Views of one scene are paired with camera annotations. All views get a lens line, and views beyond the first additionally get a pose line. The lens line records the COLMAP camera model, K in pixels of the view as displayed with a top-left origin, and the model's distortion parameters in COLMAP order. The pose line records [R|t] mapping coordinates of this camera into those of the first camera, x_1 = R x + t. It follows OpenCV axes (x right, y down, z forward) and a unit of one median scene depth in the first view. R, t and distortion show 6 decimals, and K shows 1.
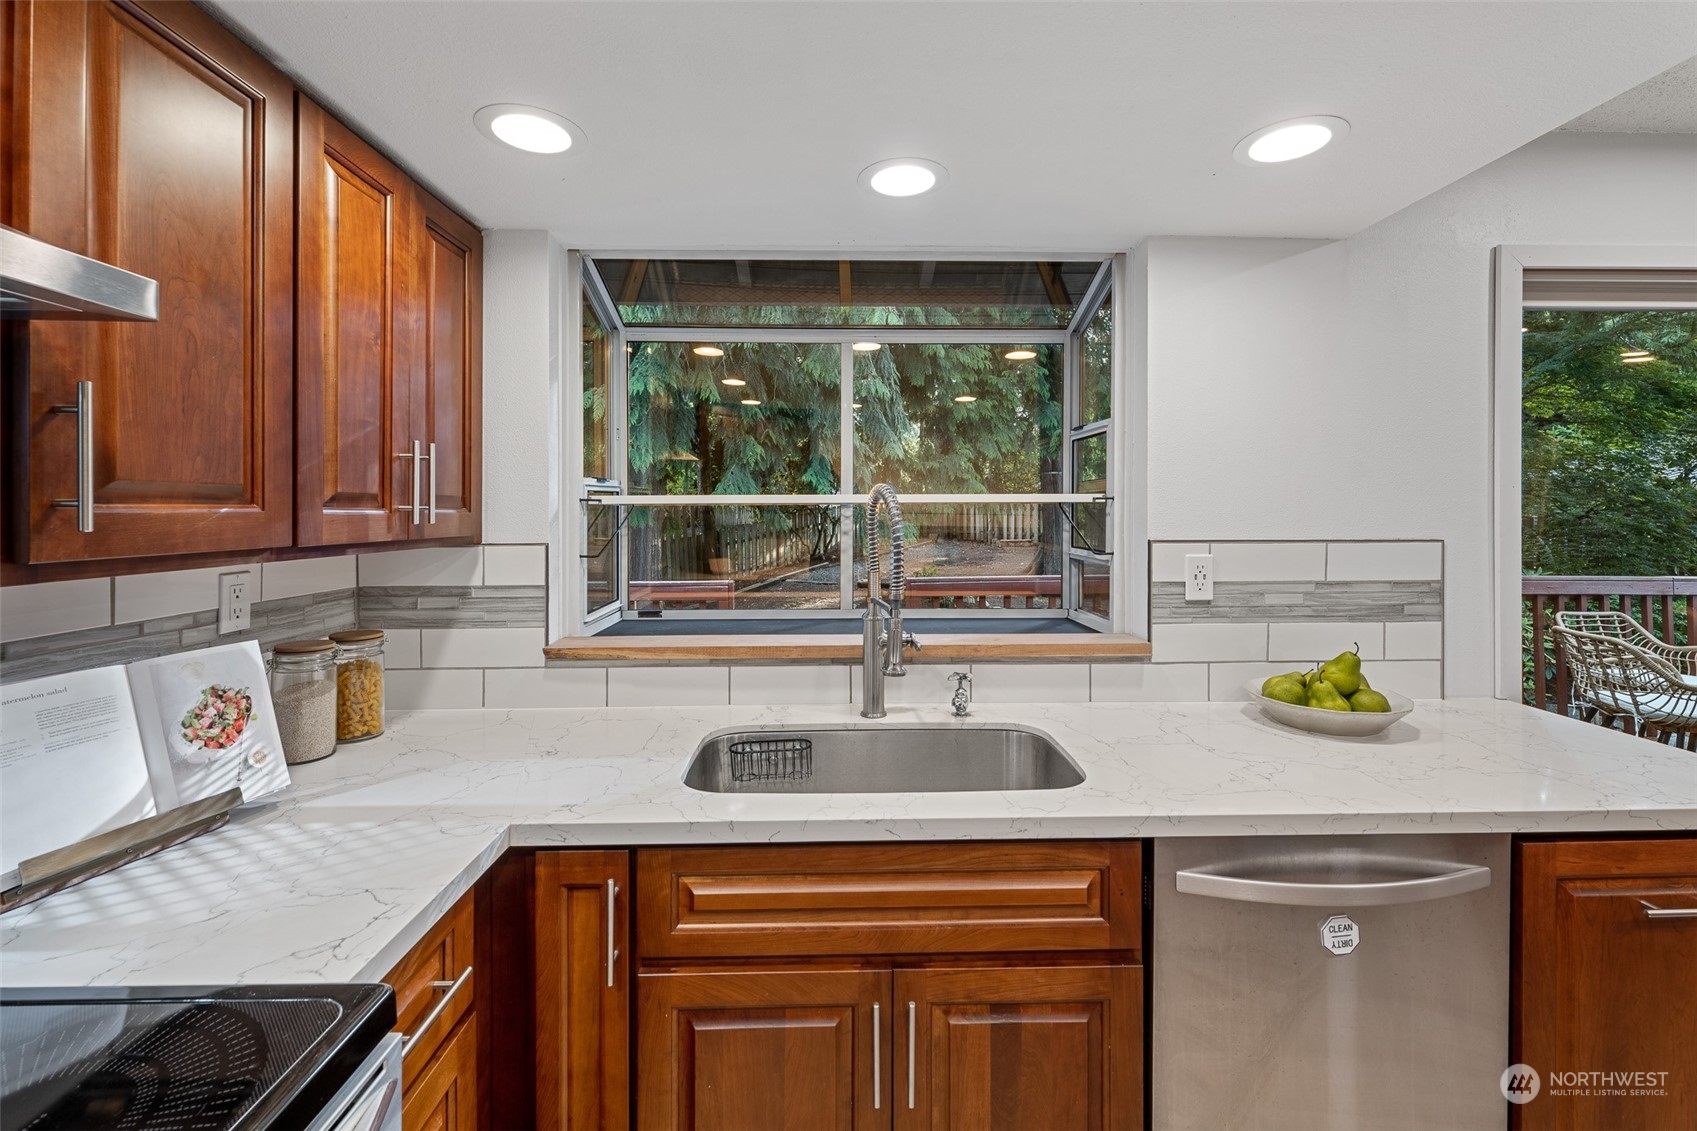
lens RADIAL K [[706.7, 0, 849.9], [0, 706.7, 513.0], [0, 0, 1]] dist [0.000699, -0.000033]
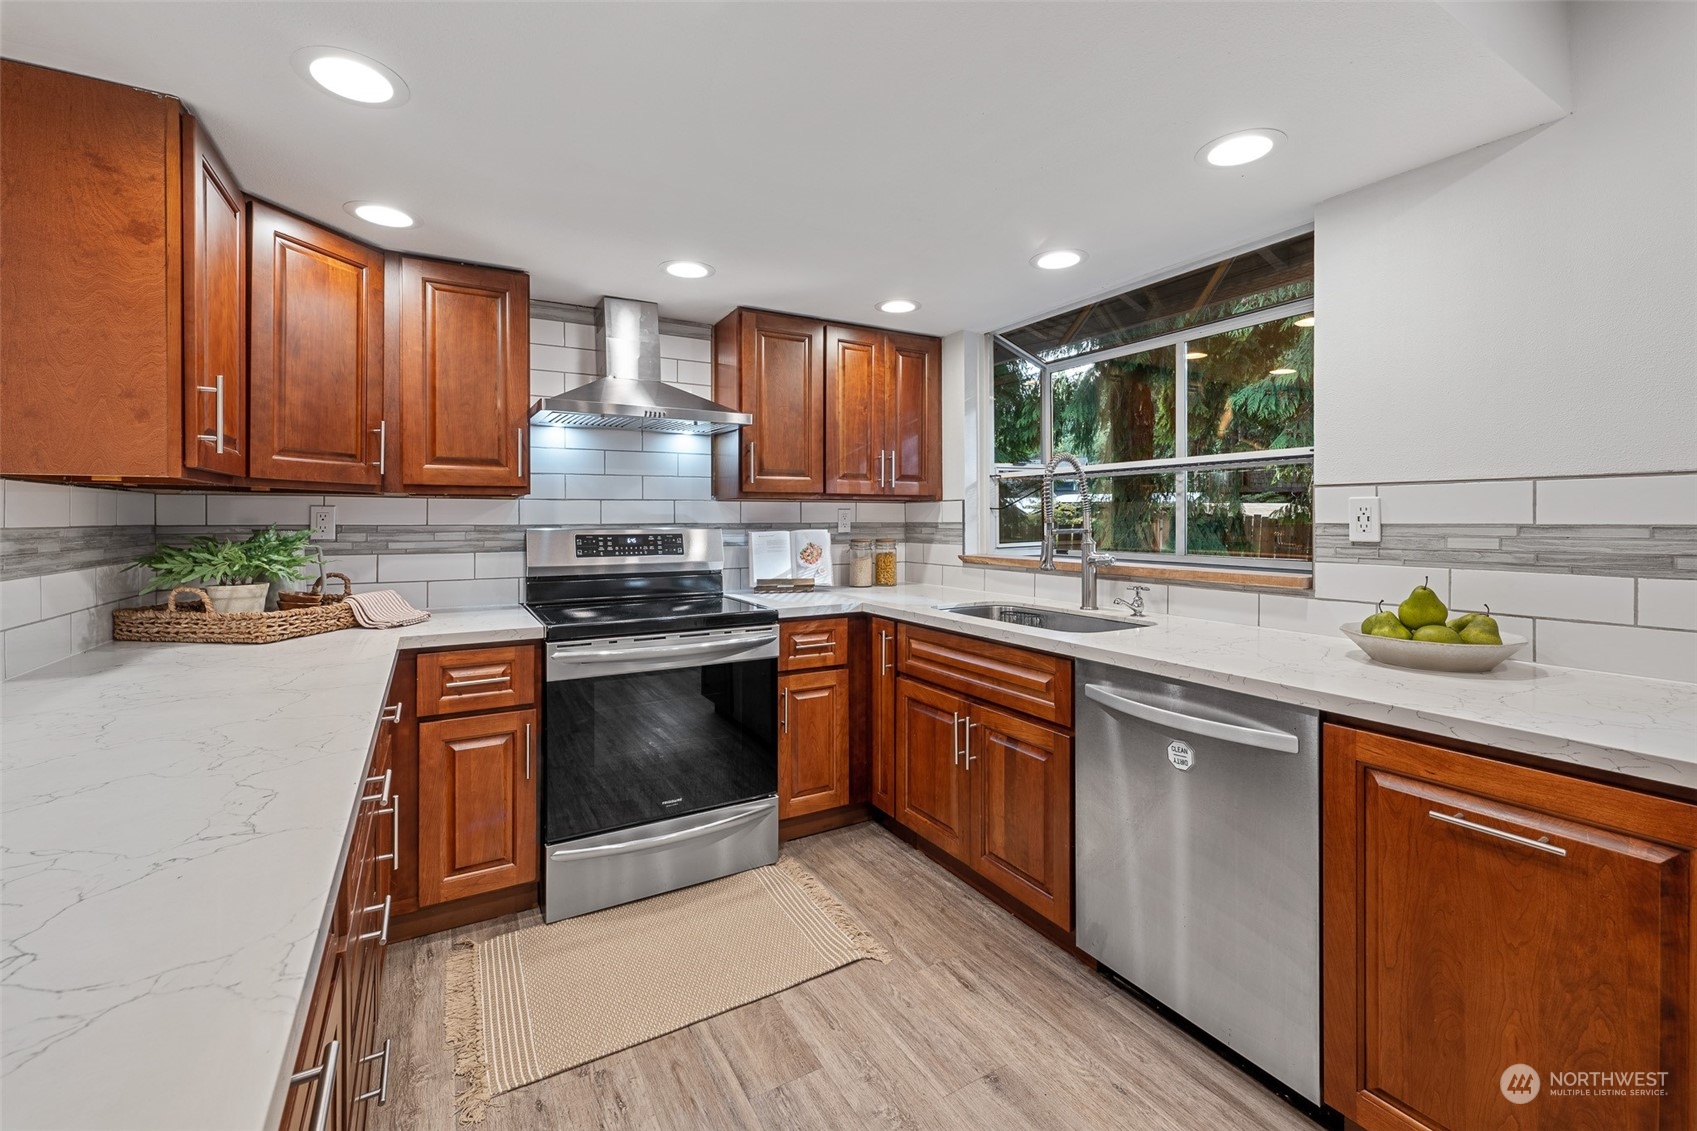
lens RADIAL K [[706.7, 0, 859.4], [0, 706.7, 518.7], [0, 0, 1]] dist [0.000699, -0.000033]
pose [[0.491860, 0.001622, -0.870673, 1.257806], [0.001541, 0.999995, 0.002733, 0.105922], [0.870673, -0.002686, 0.491855, -0.172464]]
